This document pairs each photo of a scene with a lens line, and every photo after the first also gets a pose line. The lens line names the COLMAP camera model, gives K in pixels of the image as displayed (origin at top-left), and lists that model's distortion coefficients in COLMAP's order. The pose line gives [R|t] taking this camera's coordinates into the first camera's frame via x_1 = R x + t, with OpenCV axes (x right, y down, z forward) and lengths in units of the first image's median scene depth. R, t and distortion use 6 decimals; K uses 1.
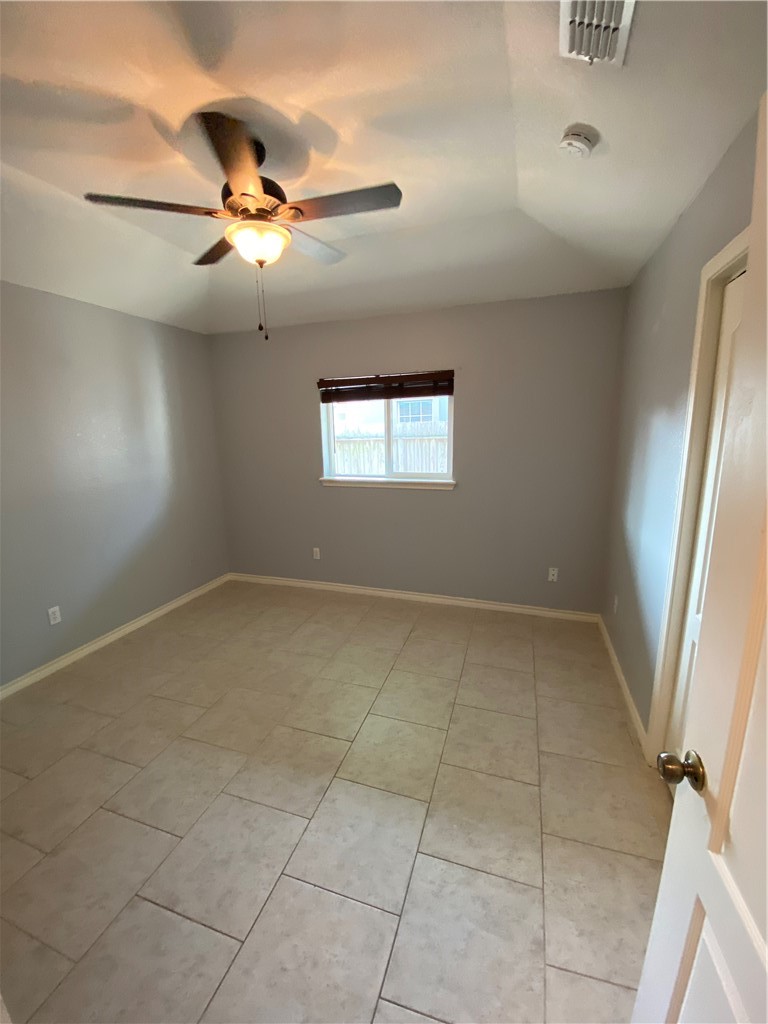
lens RADIAL K [[414.3, 0, 385.8], [0, 414.3, 504.8], [0, 0, 1]] dist [0.004675, -0.012434]
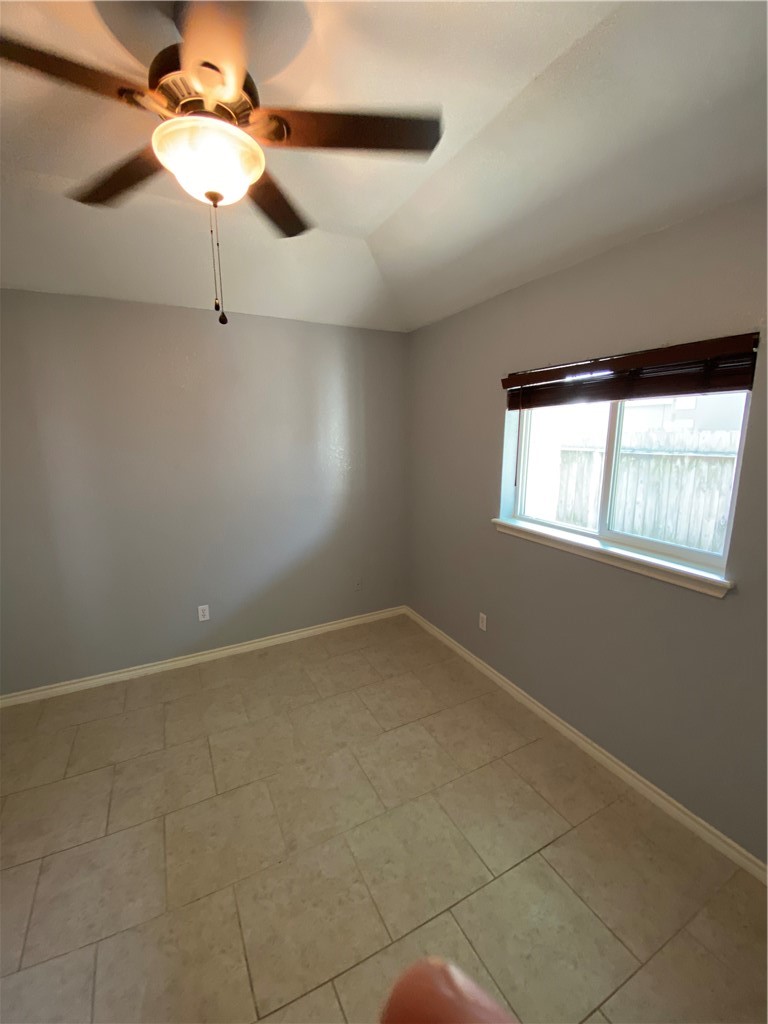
lens RADIAL K [[414.3, 0, 386.1], [0, 414.3, 504.4], [0, 0, 1]] dist [0.004675, -0.012434]
pose [[0.717448, 0.139324, -0.682538, 0.207720], [-0.138211, 0.988787, 0.056556, -0.119509], [0.682764, 0.053758, 0.728659, 0.437497]]
